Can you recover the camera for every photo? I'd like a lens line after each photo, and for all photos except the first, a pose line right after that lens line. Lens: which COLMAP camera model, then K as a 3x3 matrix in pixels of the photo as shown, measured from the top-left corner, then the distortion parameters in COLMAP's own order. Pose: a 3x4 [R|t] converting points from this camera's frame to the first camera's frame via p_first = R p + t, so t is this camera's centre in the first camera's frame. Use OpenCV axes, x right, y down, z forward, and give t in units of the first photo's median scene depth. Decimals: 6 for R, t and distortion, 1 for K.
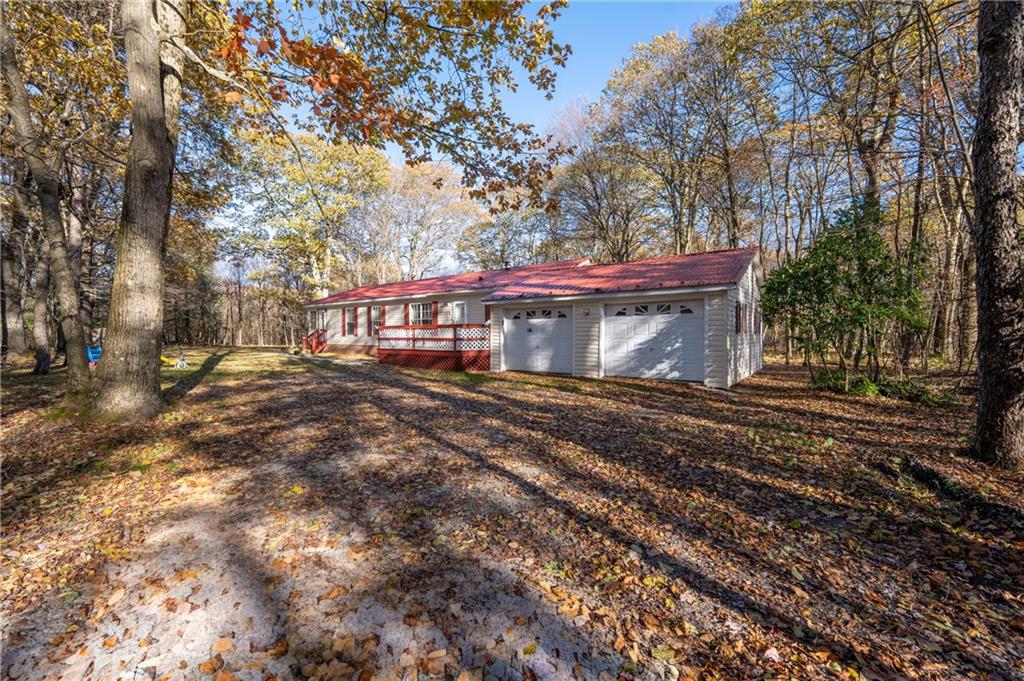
lens RADIAL K [[414.4, 0, 512.0], [0, 414.4, 340.5], [0, 0, 1]] dist [0.000197, 0.000017]
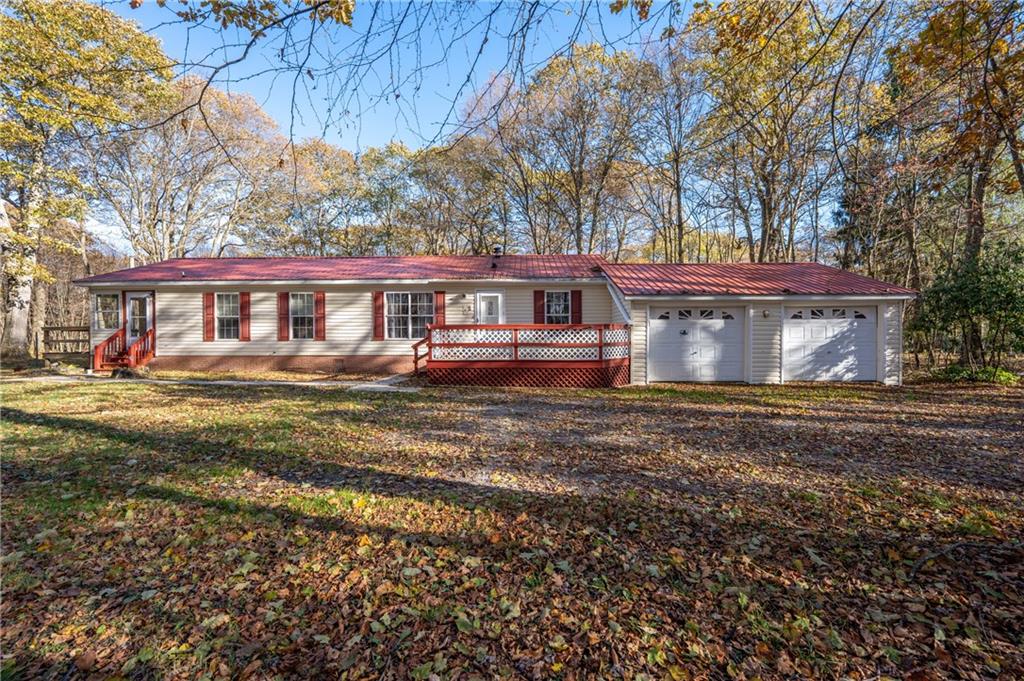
lens RADIAL K [[414.4, 0, 512.0], [0, 414.4, 340.5], [0, 0, 1]] dist [0.000197, 0.000017]
pose [[0.797561, -0.003495, 0.603228, -0.710010], [0.007725, 0.999960, -0.004421, -0.007554], [-0.603189, 0.008186, 0.797556, 0.509149]]
